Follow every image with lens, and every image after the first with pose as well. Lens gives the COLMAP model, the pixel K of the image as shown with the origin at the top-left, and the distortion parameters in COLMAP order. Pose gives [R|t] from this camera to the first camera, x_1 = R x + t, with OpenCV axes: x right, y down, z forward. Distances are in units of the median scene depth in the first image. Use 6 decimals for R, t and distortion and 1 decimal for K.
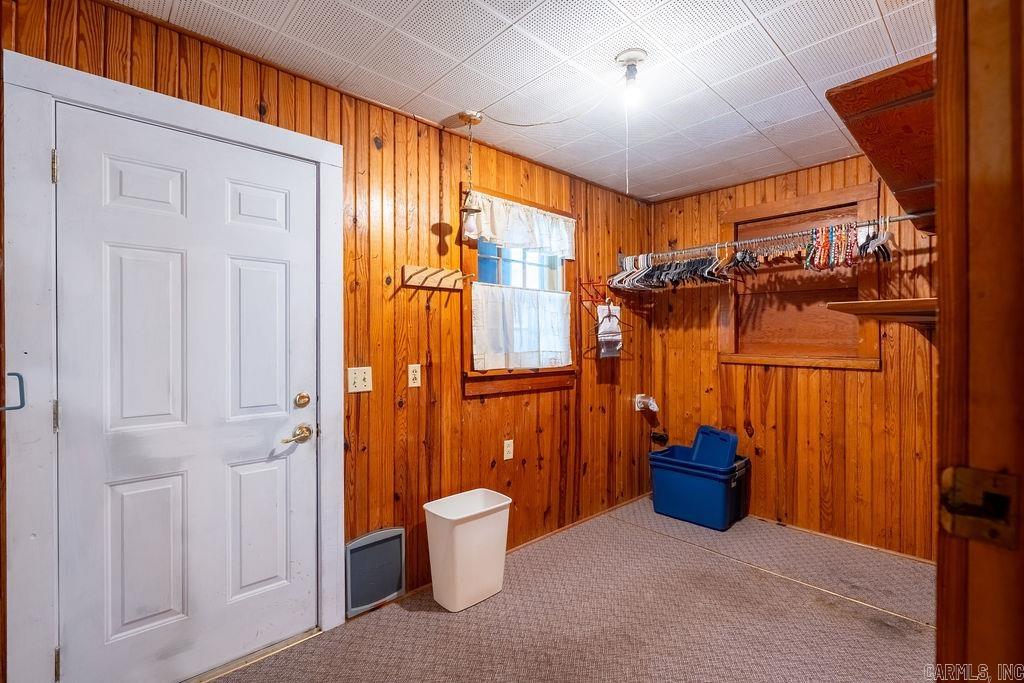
lens RADIAL K [[457.8, 0, 514.3], [0, 457.8, 341.2], [0, 0, 1]] dist [-0.006664, 0.003485]
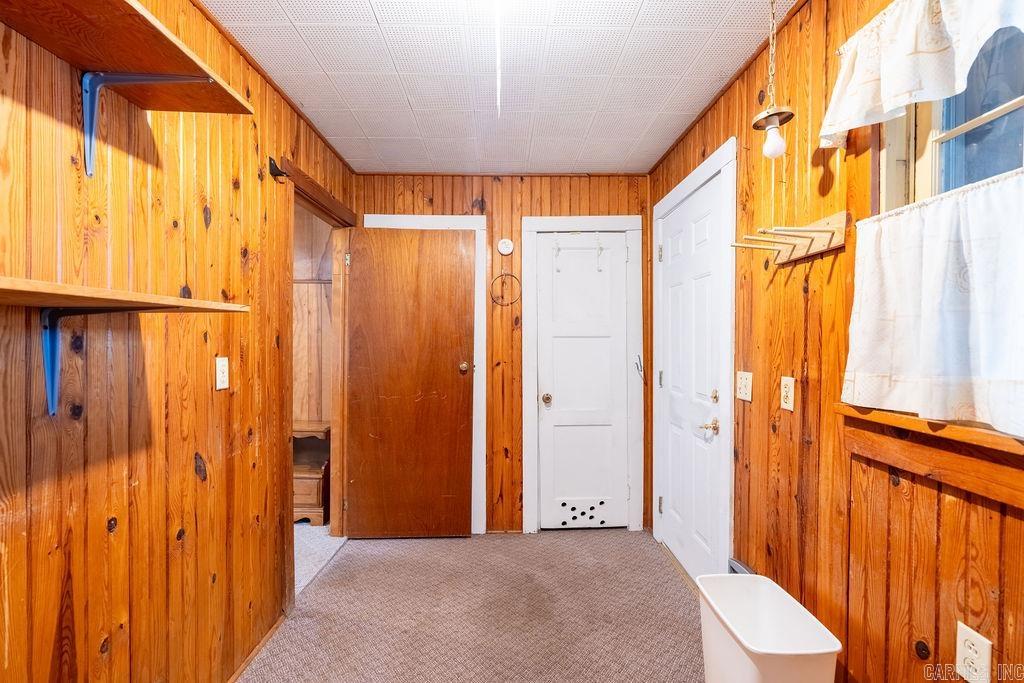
lens RADIAL K [[457.8, 0, 515.3], [0, 457.8, 340.8], [0, 0, 1]] dist [-0.006664, 0.003485]
pose [[-0.662410, 0.003965, -0.749131, 0.555257], [0.000913, 0.999990, 0.004486, -0.006789], [0.749141, 0.002287, -0.662407, 1.127672]]
